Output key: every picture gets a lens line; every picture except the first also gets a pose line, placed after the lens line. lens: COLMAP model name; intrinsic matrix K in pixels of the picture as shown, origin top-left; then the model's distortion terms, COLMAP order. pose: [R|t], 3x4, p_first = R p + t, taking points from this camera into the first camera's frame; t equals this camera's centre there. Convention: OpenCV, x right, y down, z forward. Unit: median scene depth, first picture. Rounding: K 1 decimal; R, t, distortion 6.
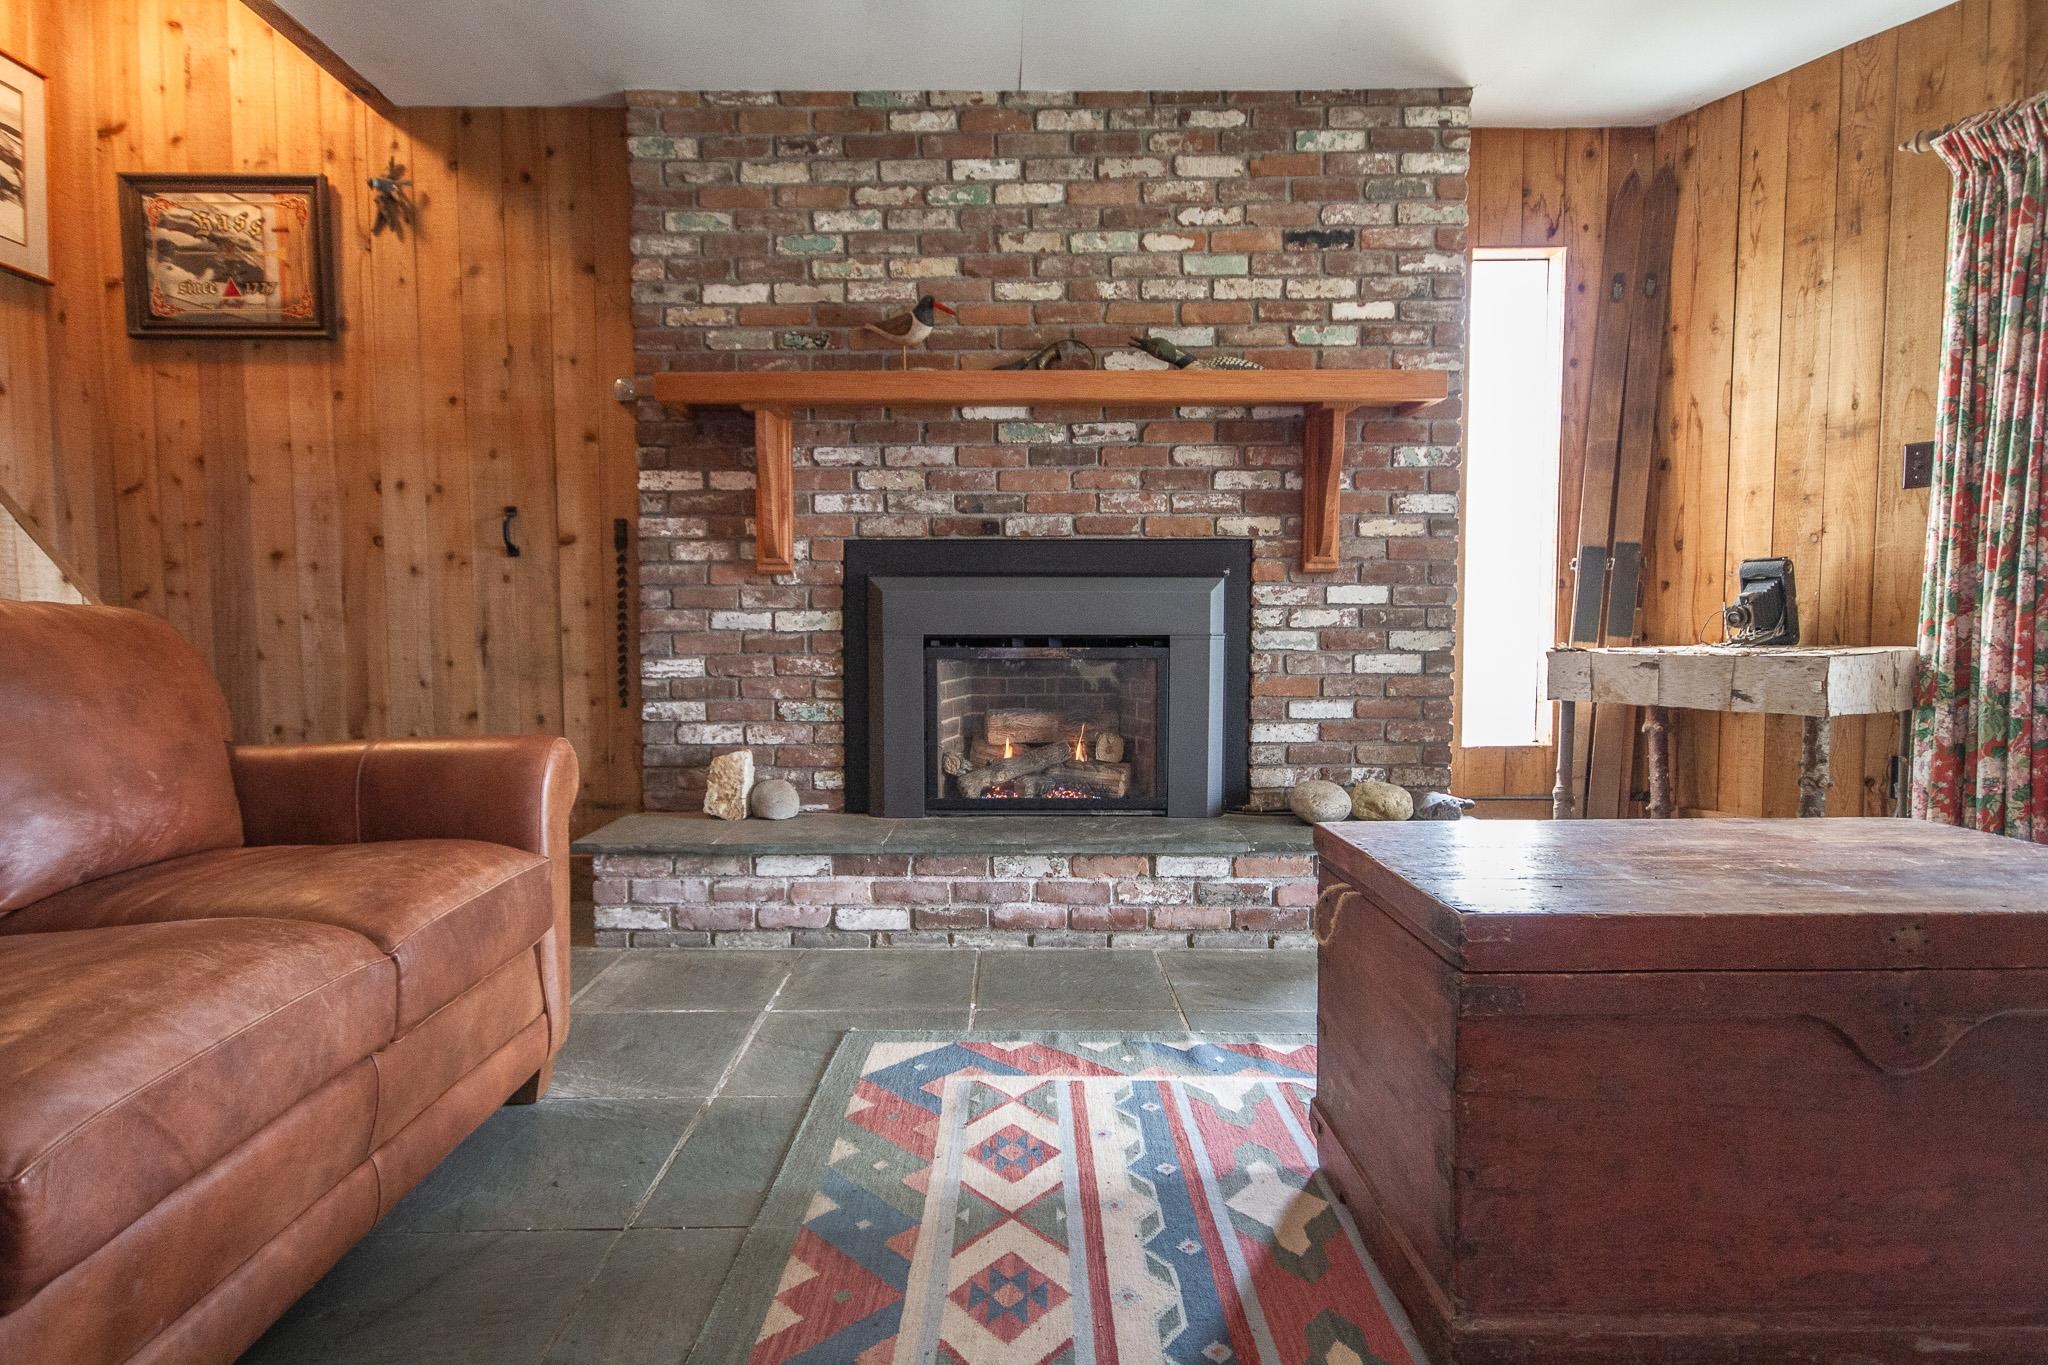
lens RADIAL K [[1121.0, 0, 1036.2], [0, 1121.0, 695.9], [0, 0, 1]] dist [-0.001537, 0.010099]
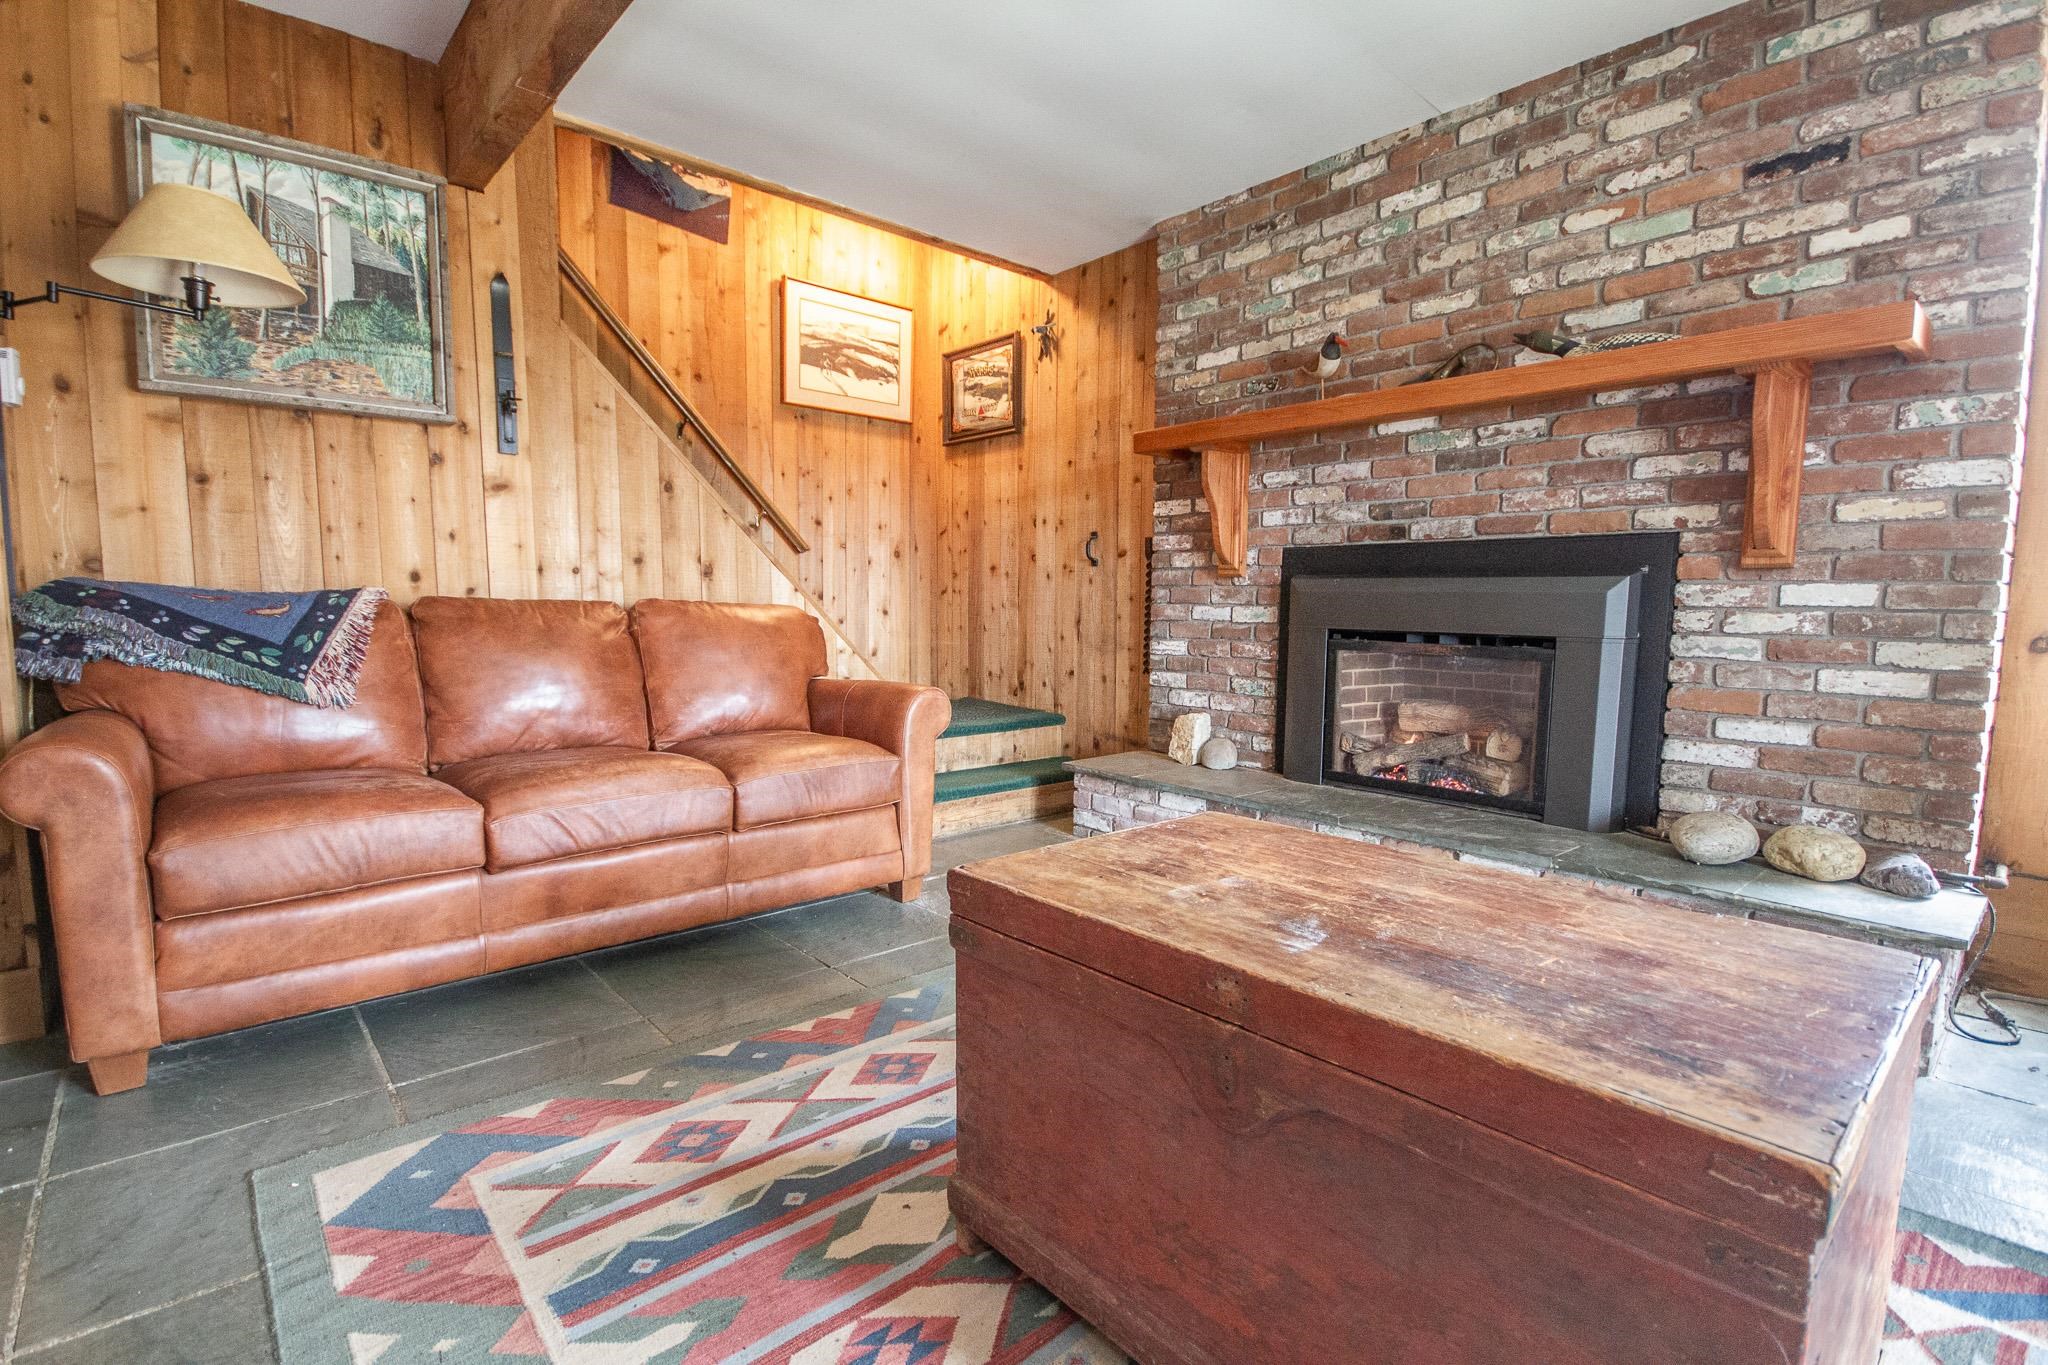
lens RADIAL K [[956.4, 0, 1021.5], [0, 956.4, 692.6], [0, 0, 1]] dist [0.013082, -0.013198]
pose [[0.653364, 0.080946, -0.752704, 0.440246], [-0.055397, 0.996714, 0.059101, -0.029419], [0.755015, 0.003083, 0.655701, 0.111678]]
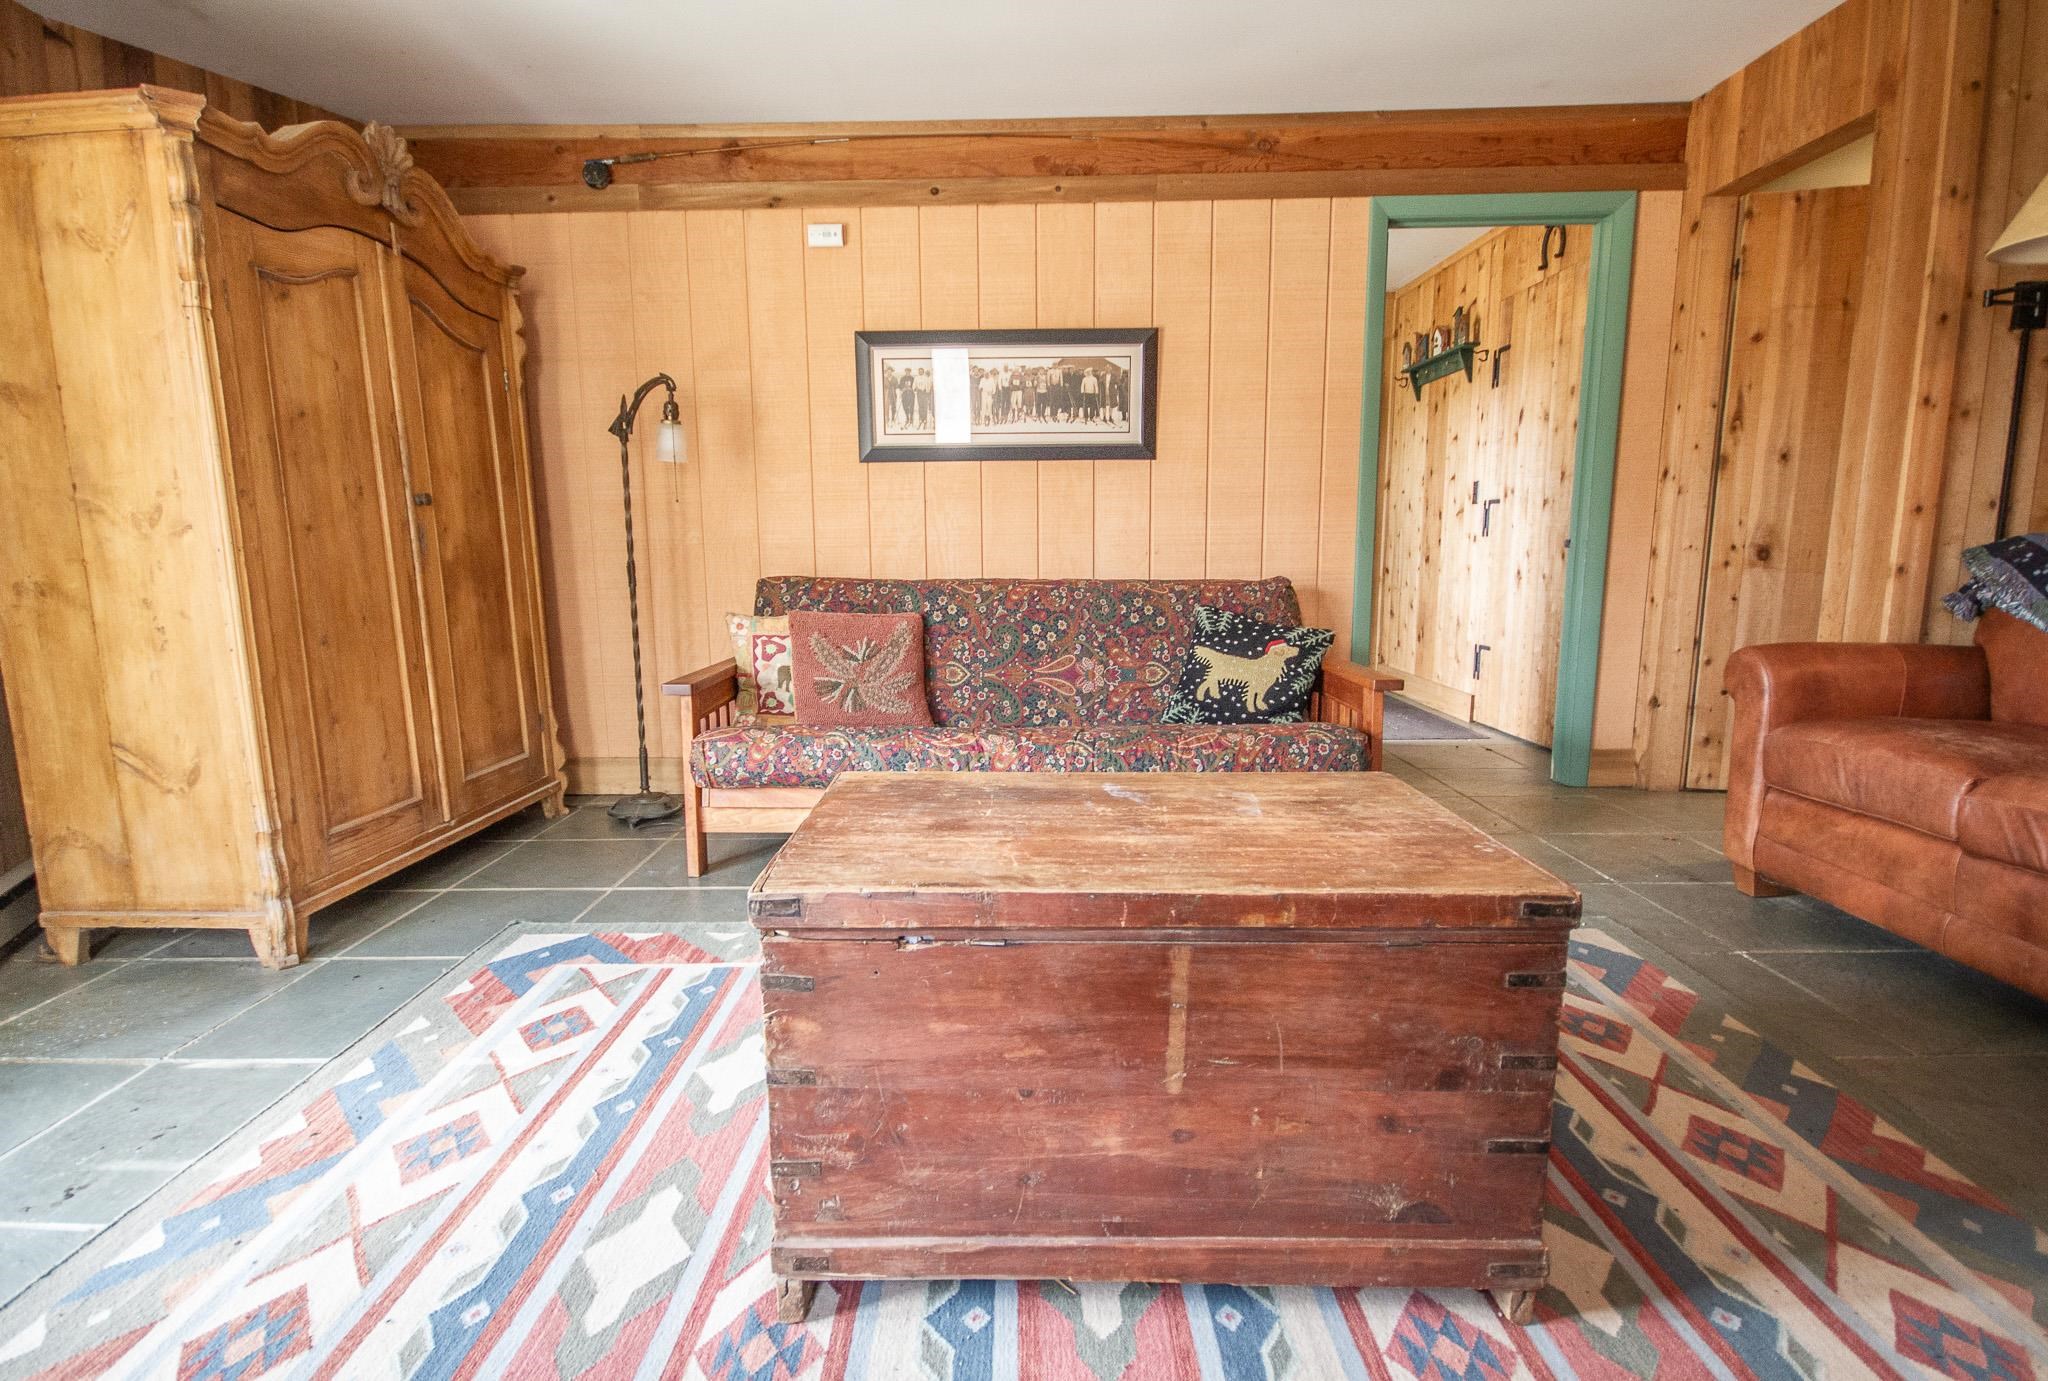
lens RADIAL K [[997.7, 0, 997.2], [0, 997.7, 704.2], [0, 0, 1]] dist [0.004953, -0.004862]
pose [[-0.999287, 0.005061, 0.037411, 0.310935], [0.012901, 0.977089, 0.212440, -0.077227], [-0.035479, 0.212771, -0.976458, 0.841451]]
